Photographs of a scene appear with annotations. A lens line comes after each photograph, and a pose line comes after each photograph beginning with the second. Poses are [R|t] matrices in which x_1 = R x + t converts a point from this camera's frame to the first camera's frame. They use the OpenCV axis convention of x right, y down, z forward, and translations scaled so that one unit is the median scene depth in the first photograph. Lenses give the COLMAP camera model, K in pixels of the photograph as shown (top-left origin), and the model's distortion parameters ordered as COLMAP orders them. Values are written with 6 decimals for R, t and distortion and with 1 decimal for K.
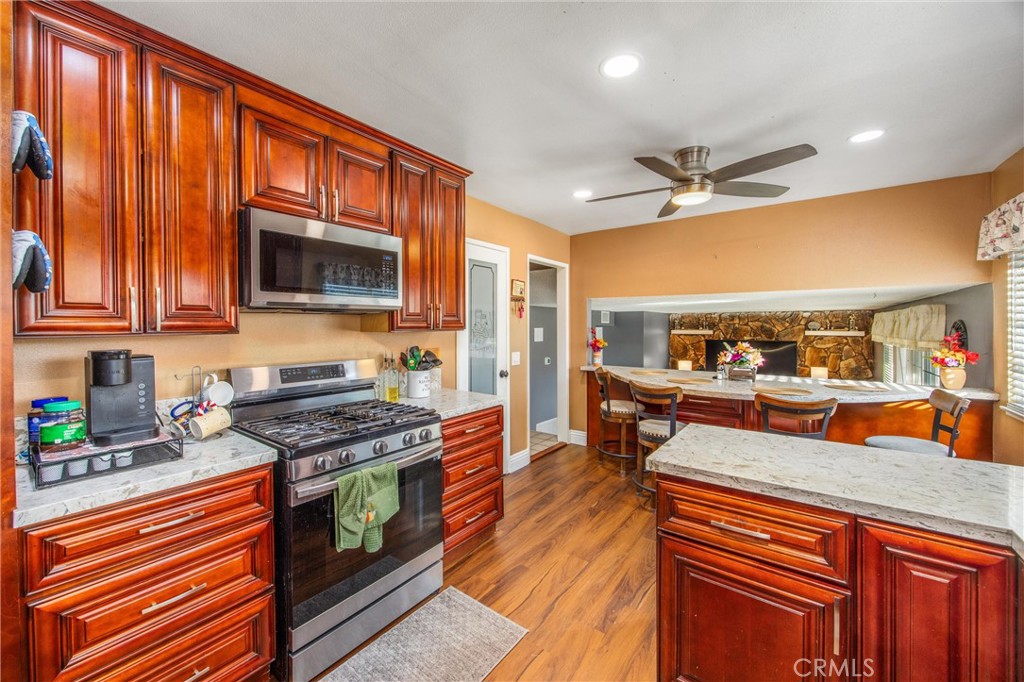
lens RADIAL K [[397.6, 0, 504.5], [0, 397.6, 327.1], [0, 0, 1]] dist [-0.000630, -0.000349]
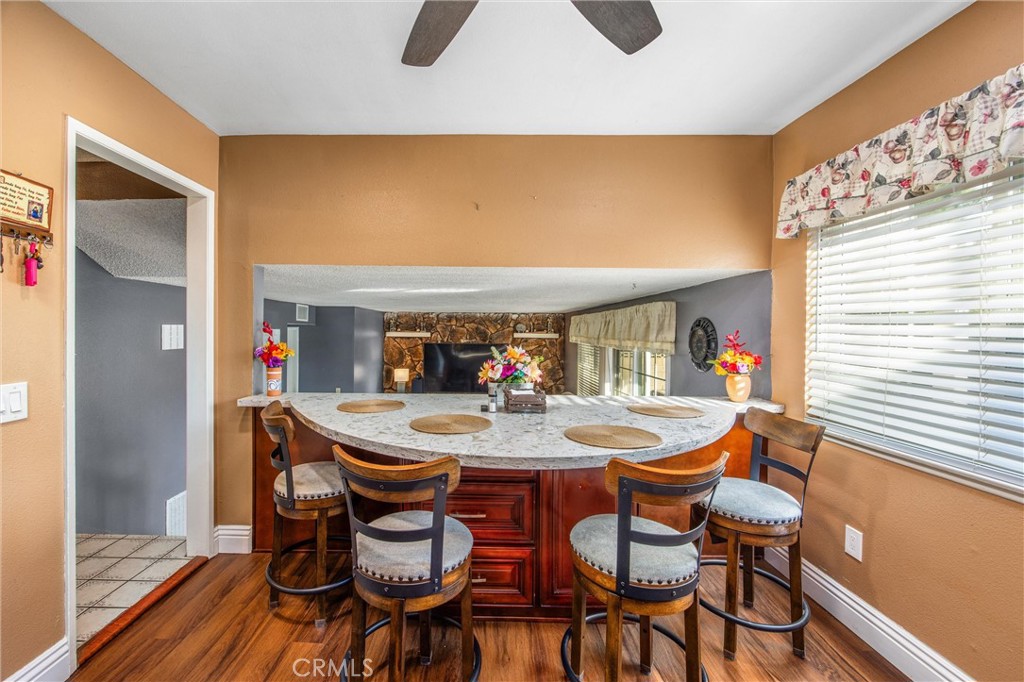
lens RADIAL K [[420.1, 0, 472.0], [0, 420.1, 330.0], [0, 0, 1]] dist [-0.016896, 0.001016]
pose [[0.814894, 0.008362, 0.579549, 0.185002], [-0.007349, 0.999965, -0.004093, 0.018211], [-0.579563, -0.000924, 0.814927, 0.588210]]
